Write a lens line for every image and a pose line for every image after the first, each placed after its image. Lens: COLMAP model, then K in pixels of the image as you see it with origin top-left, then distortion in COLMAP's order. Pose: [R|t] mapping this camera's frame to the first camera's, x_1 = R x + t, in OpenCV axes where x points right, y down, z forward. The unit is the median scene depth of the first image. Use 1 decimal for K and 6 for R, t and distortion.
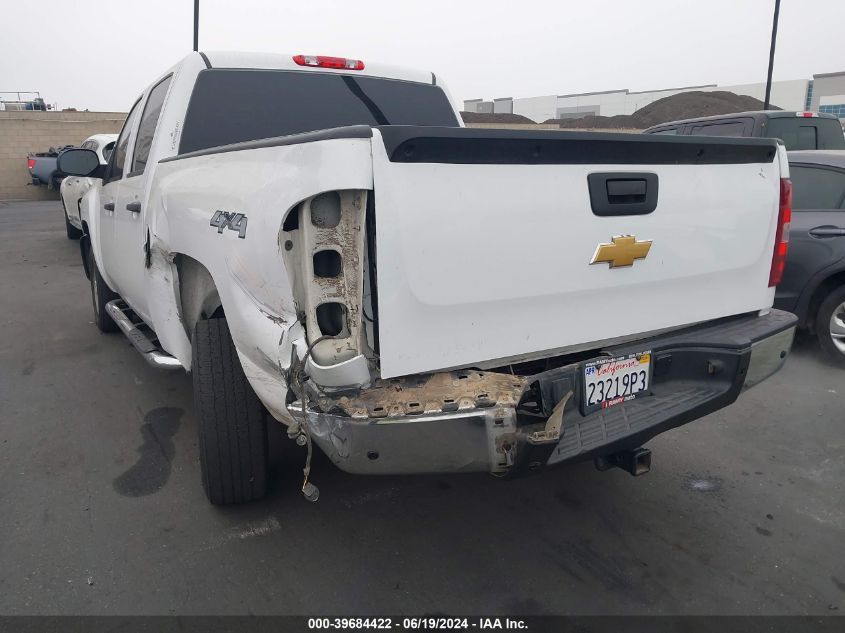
lens RADIAL K [[623.2, 0, 422.5], [0, 623.2, 316.5], [0, 0, 1]] dist [0.097975, -0.148291]
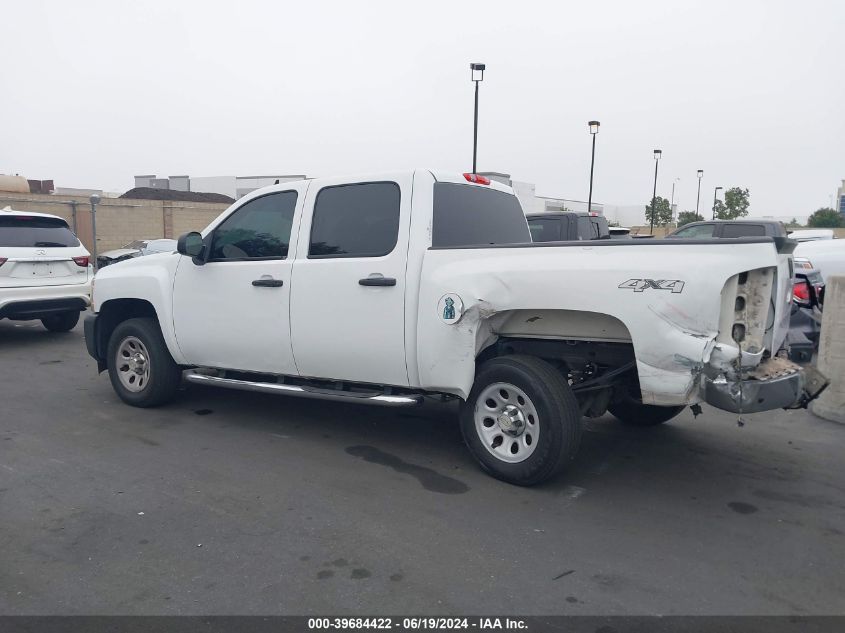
lens RADIAL K [[611.5, 0, 422.5], [0, 611.5, 316.5], [0, 0, 1]] dist [0.062164, -0.074036]
pose [[0.899626, -0.038713, 0.434942, -1.437775], [0.089350, 0.991307, -0.096577, 0.041628], [-0.427422, 0.125746, 0.895264, -0.235589]]
